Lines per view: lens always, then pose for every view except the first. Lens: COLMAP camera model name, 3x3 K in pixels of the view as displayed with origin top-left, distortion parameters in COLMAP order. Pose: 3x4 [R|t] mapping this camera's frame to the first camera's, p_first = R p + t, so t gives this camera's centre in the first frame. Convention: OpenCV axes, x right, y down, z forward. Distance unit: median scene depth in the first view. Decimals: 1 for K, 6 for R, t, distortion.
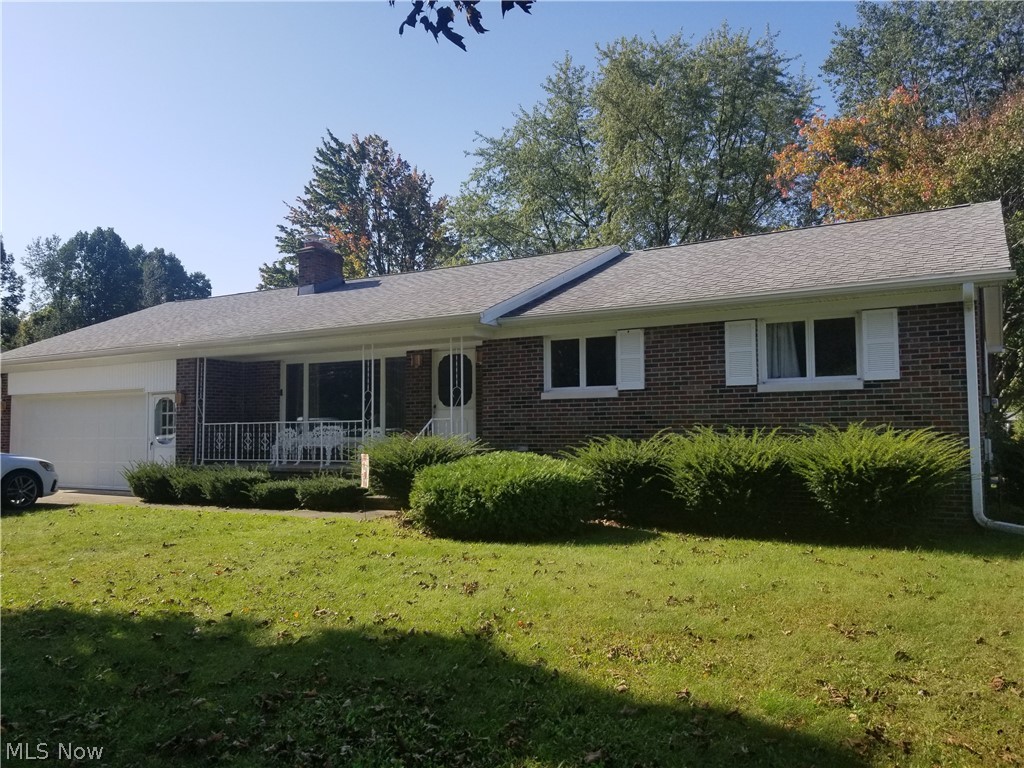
lens RADIAL K [[809.7, 0, 507.9], [0, 809.7, 388.1], [0, 0, 1]] dist [0.072463, -0.121963]
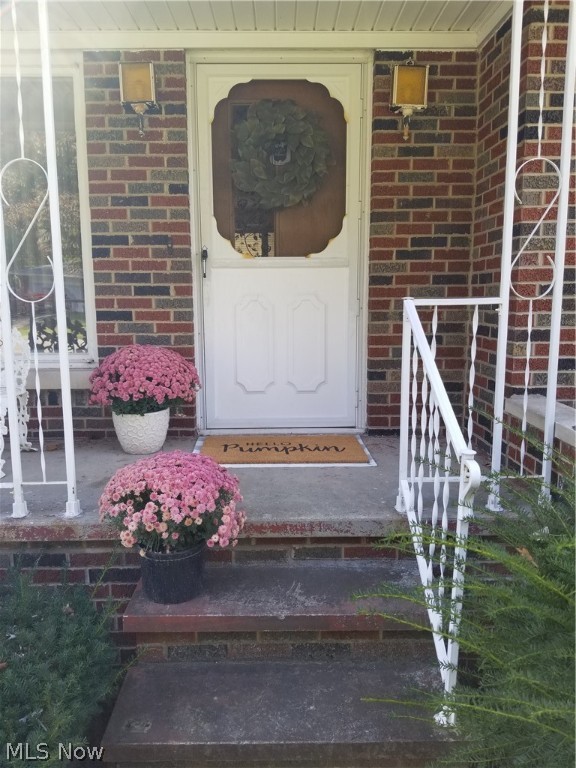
lens RADIAL K [[607.2, 0, 287.0], [0, 607.2, 386.0], [0, 0, 1]] dist [0.072463, -0.121963]
pose [[0.845808, -0.072853, 0.528490, -0.172075], [-0.033407, 0.981455, 0.188760, 0.024206], [-0.532440, -0.177310, 0.827689, 0.701445]]
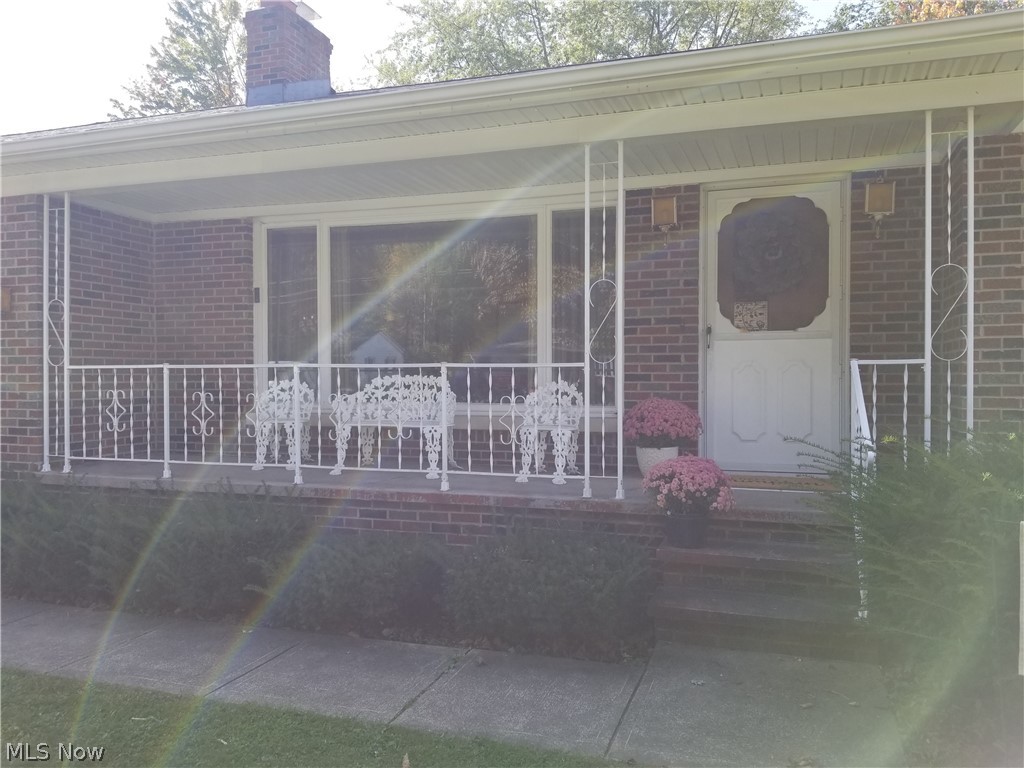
lens RADIAL K [[809.7, 0, 511.5], [0, 809.7, 392.4], [0, 0, 1]] dist [0.072463, -0.121963]
pose [[0.979083, 0.004771, 0.203406, -0.239750], [-0.019628, 0.997277, 0.071088, 0.023821], [-0.202513, -0.073593, 0.976510, 0.564191]]
